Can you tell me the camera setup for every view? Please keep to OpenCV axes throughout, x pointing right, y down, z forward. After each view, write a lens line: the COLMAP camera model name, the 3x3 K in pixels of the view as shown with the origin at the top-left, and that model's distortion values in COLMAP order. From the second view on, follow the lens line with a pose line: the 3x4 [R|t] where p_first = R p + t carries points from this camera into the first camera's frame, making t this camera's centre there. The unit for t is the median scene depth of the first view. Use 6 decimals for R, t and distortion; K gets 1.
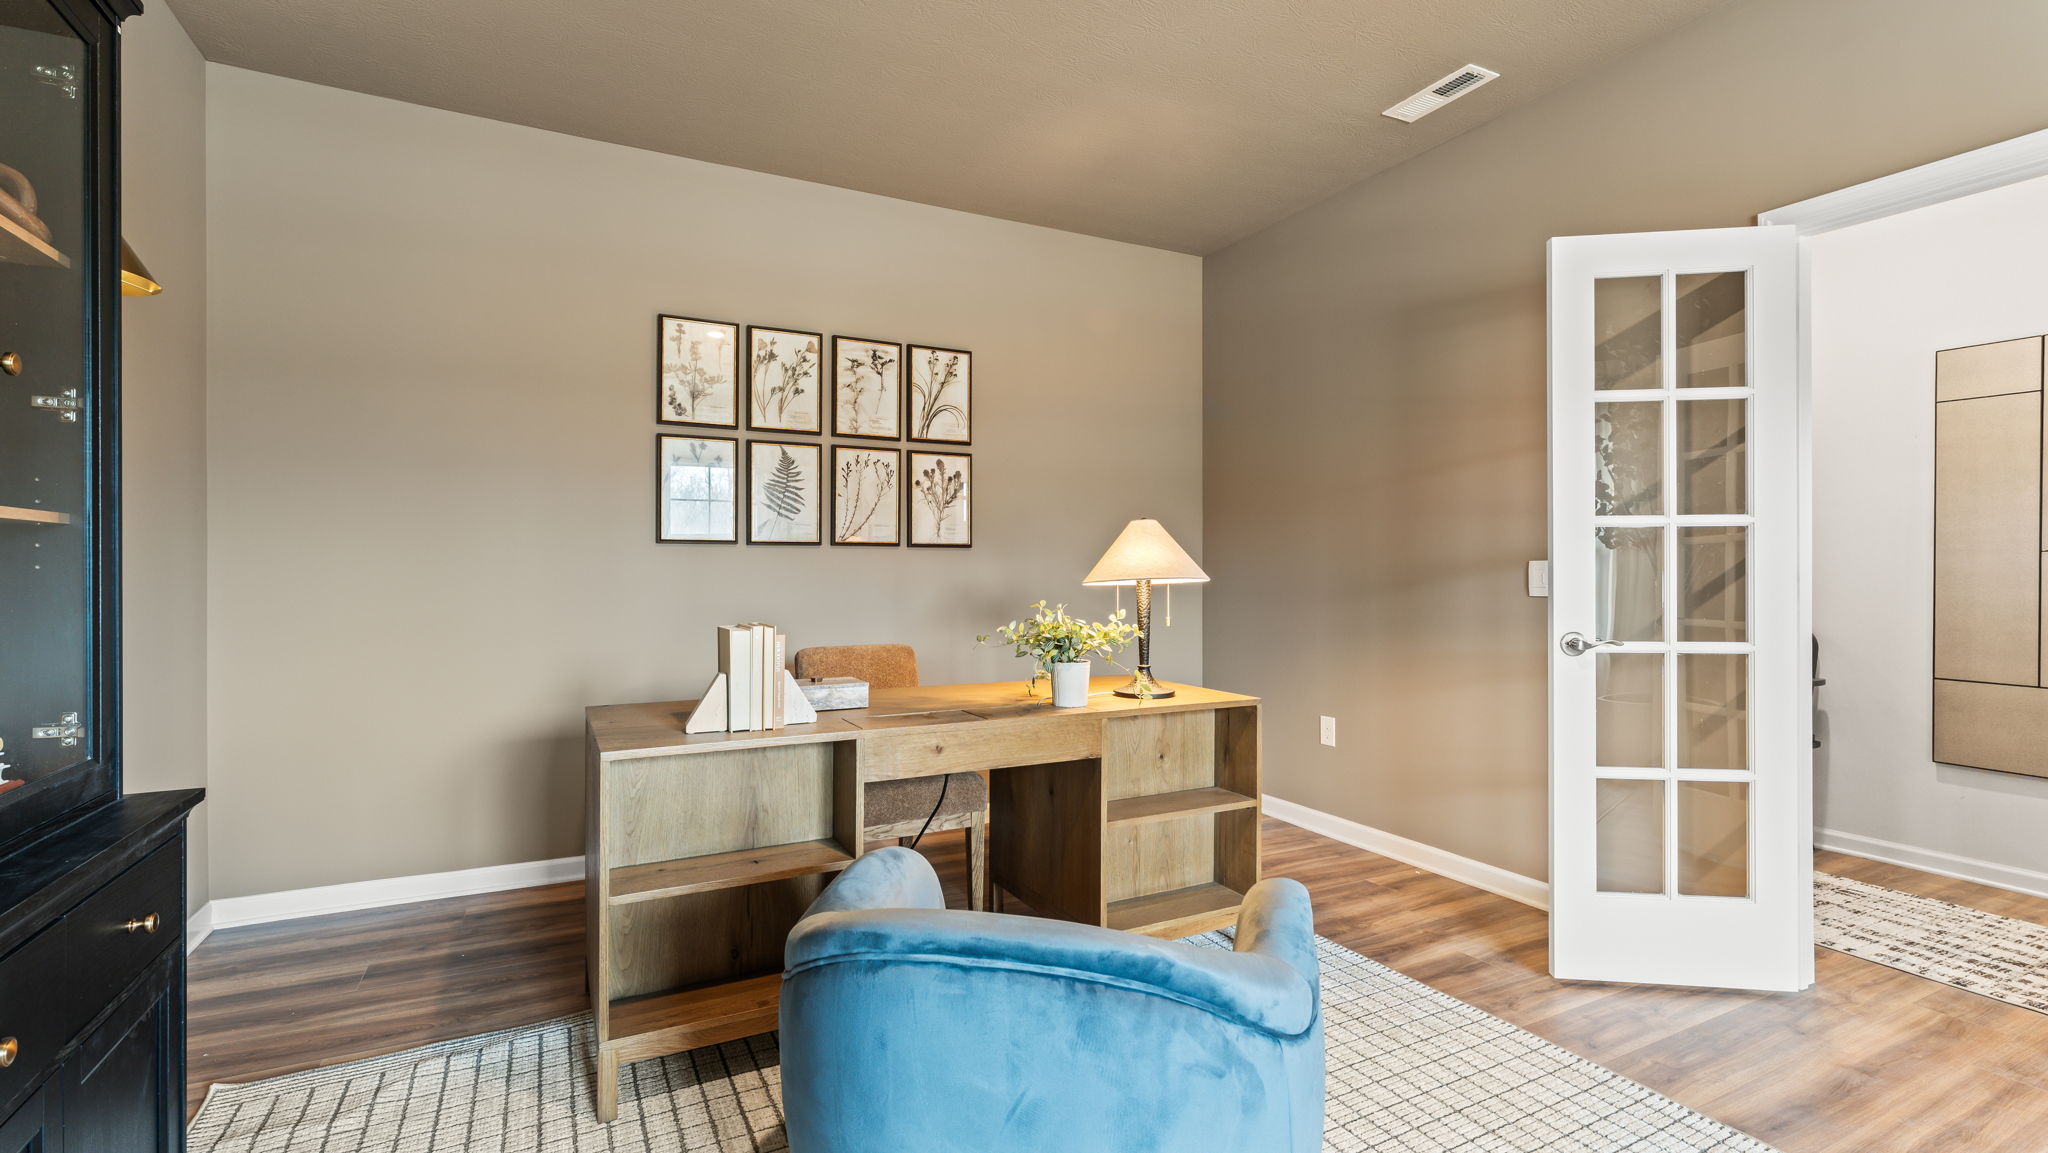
lens RADIAL K [[902.0, 0, 1020.8], [0, 902.0, 560.5], [0, 0, 1]] dist [-0.003263, -0.001123]
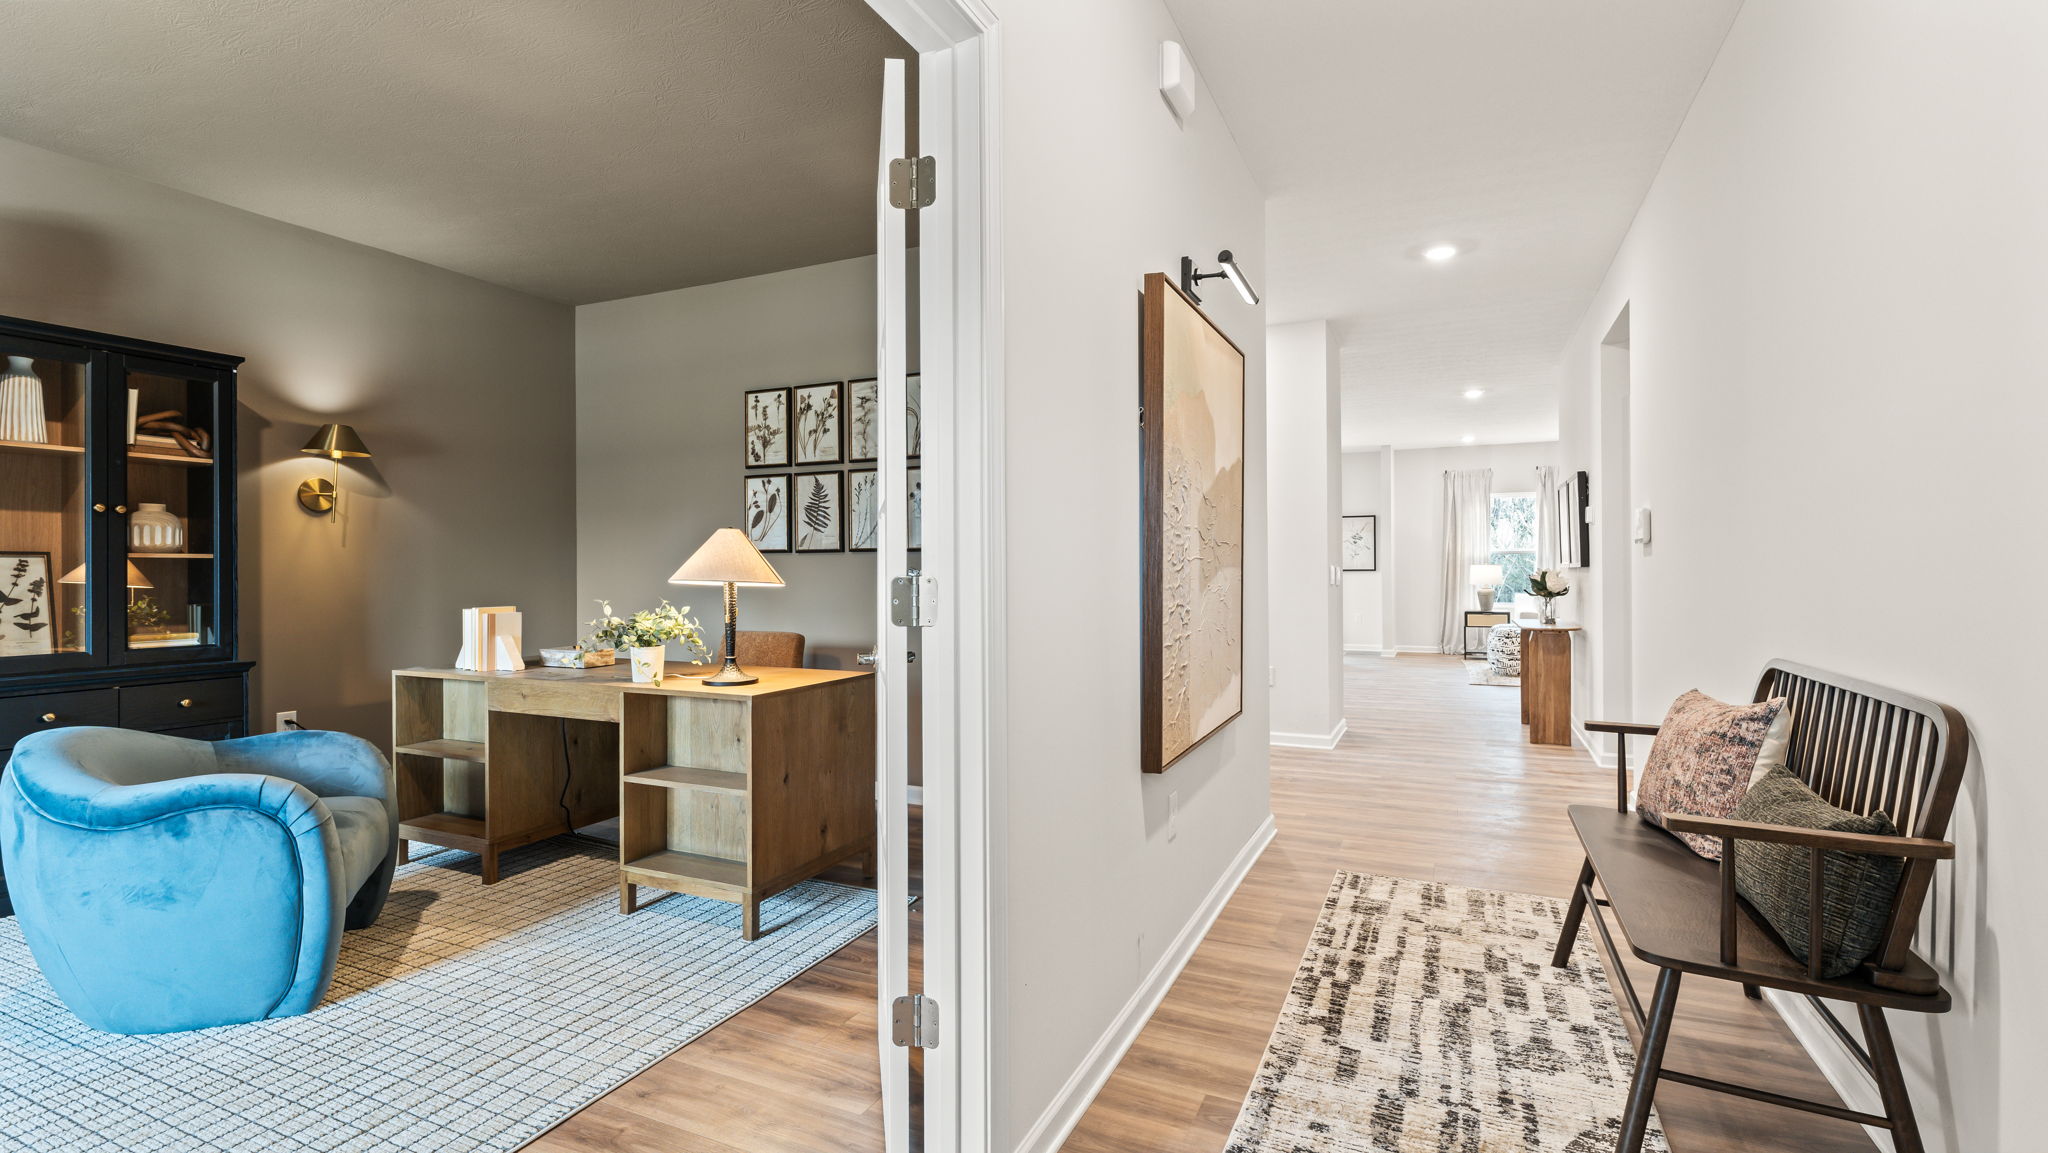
lens RADIAL K [[902.0, 0, 1014.5], [0, 902.0, 569.3], [0, 0, 1]] dist [-0.003263, -0.001123]
pose [[0.619785, -0.005001, -0.784756, 0.927475], [0.013722, 0.999896, 0.004466, 0.004557], [0.784652, -0.013536, 0.619789, 0.430196]]
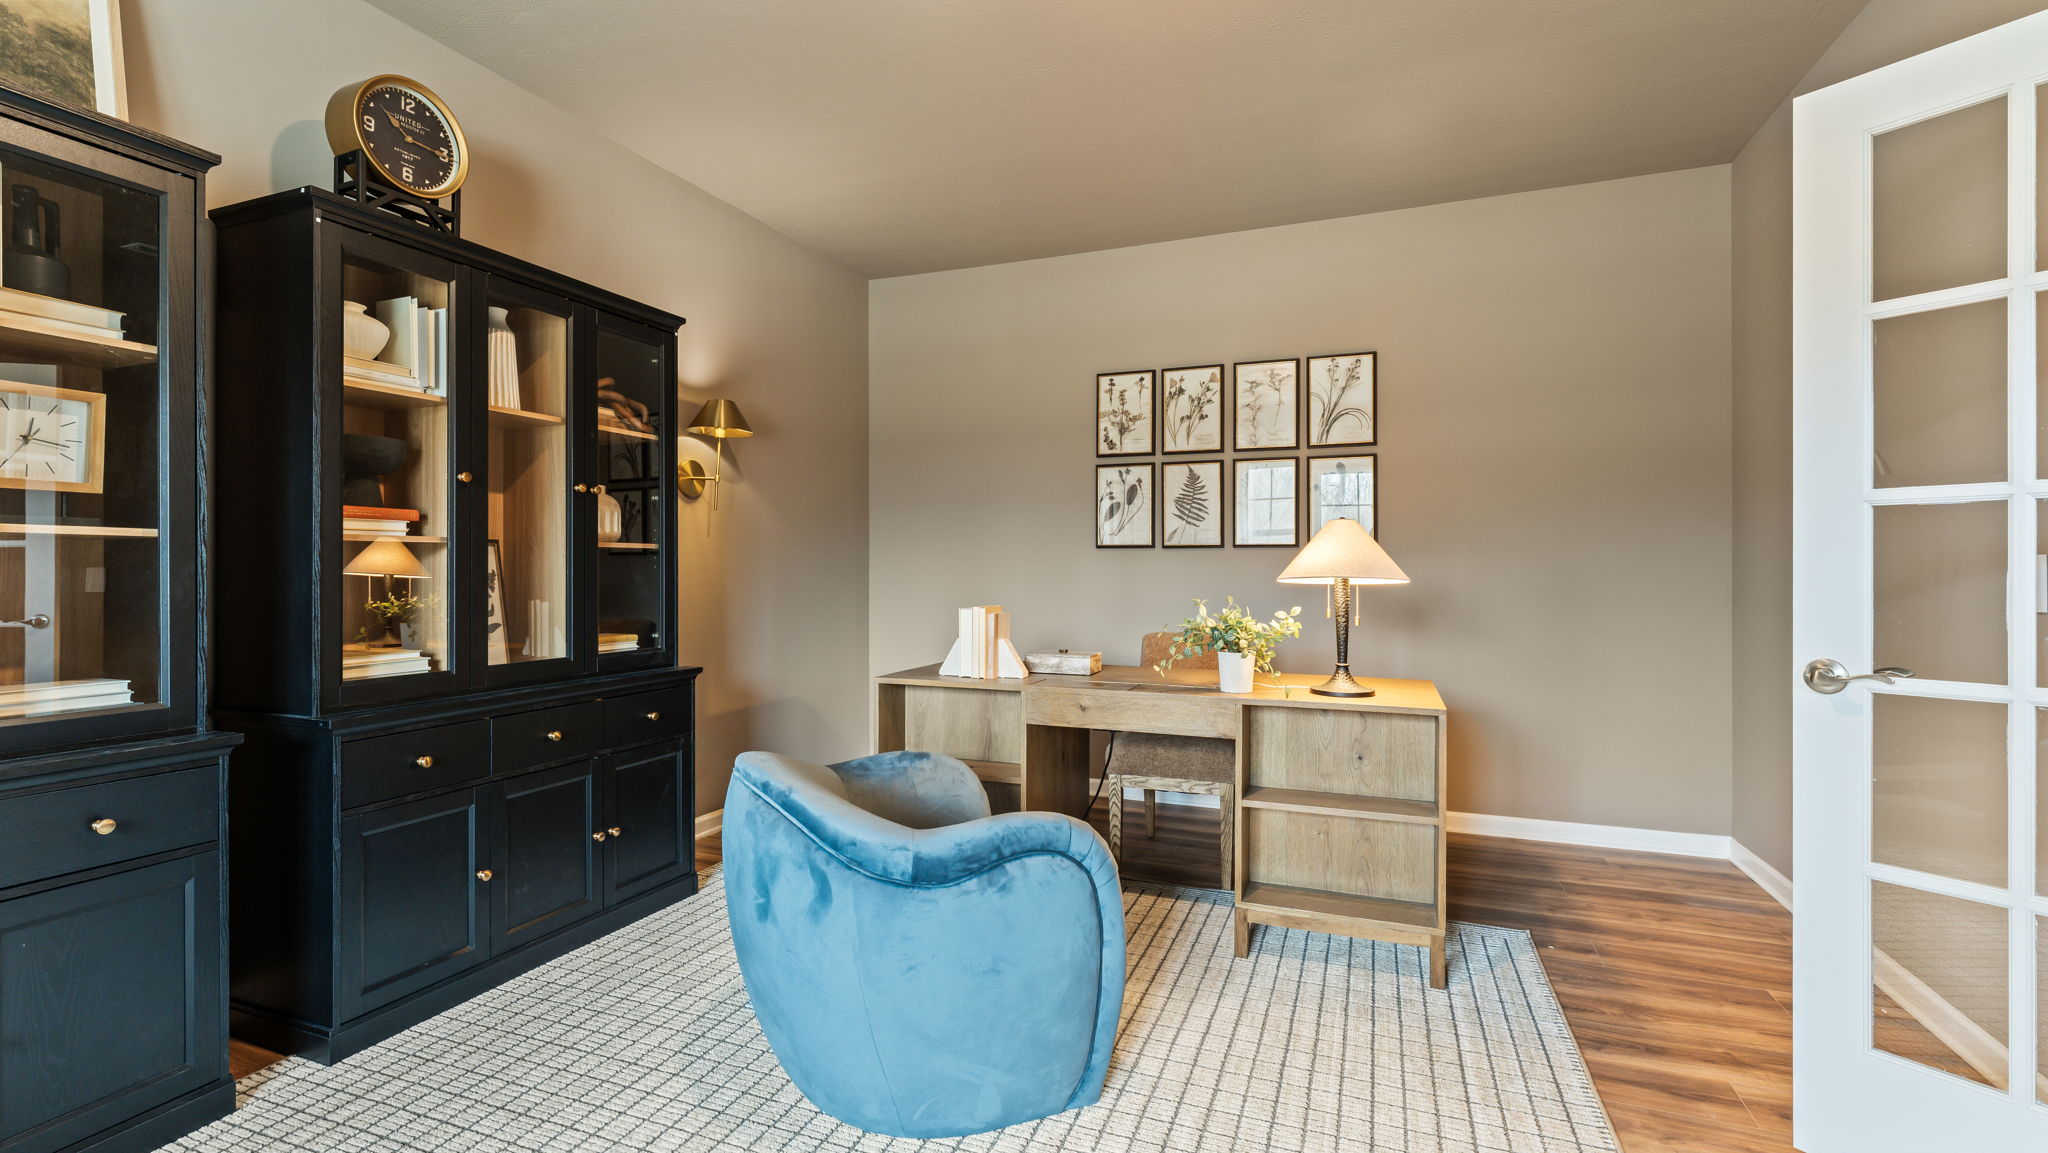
lens RADIAL K [[902.0, 0, 1028.8], [0, 902.0, 559.4], [0, 0, 1]] dist [-0.003263, -0.001123]
pose [[0.661284, -0.007043, -0.750103, 0.491788], [0.005615, 0.999974, -0.004439, 0.001487], [0.750115, -0.001277, 0.661306, 0.055753]]
